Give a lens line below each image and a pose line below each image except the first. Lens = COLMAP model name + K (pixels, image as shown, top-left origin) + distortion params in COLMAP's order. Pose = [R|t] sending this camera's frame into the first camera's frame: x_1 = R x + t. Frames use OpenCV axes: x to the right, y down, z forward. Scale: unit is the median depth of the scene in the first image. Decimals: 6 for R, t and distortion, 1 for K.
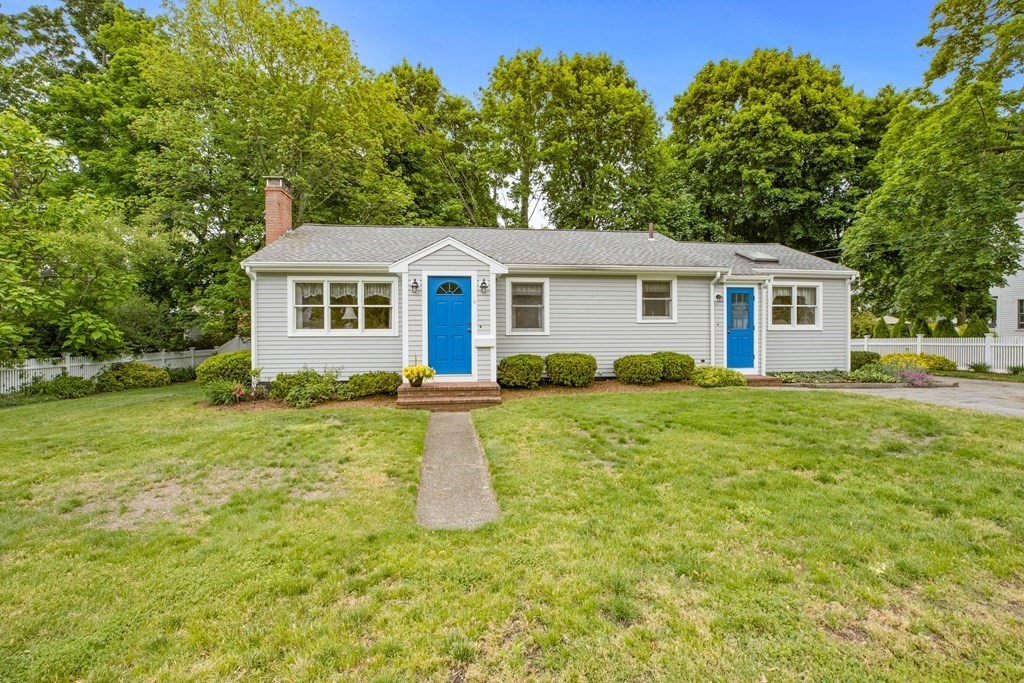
lens RADIAL K [[470.0, 0, 512.6], [0, 470.0, 337.9], [0, 0, 1]] dist [-0.045278, 0.012219]
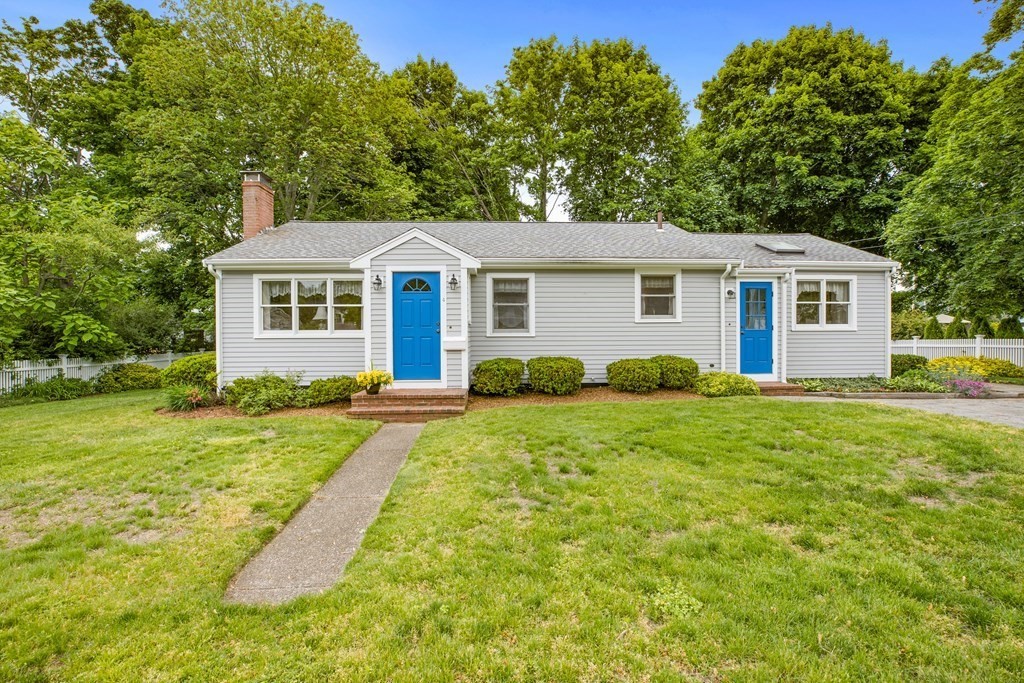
lens RADIAL K [[470.0, 0, 512.6], [0, 470.0, 337.9], [0, 0, 1]] dist [-0.045278, 0.012219]
pose [[0.997005, -0.000395, -0.077341, 0.088733], [0.000340, 1.000000, -0.000727, -0.002176], [0.077341, 0.000698, 0.997004, 0.082436]]
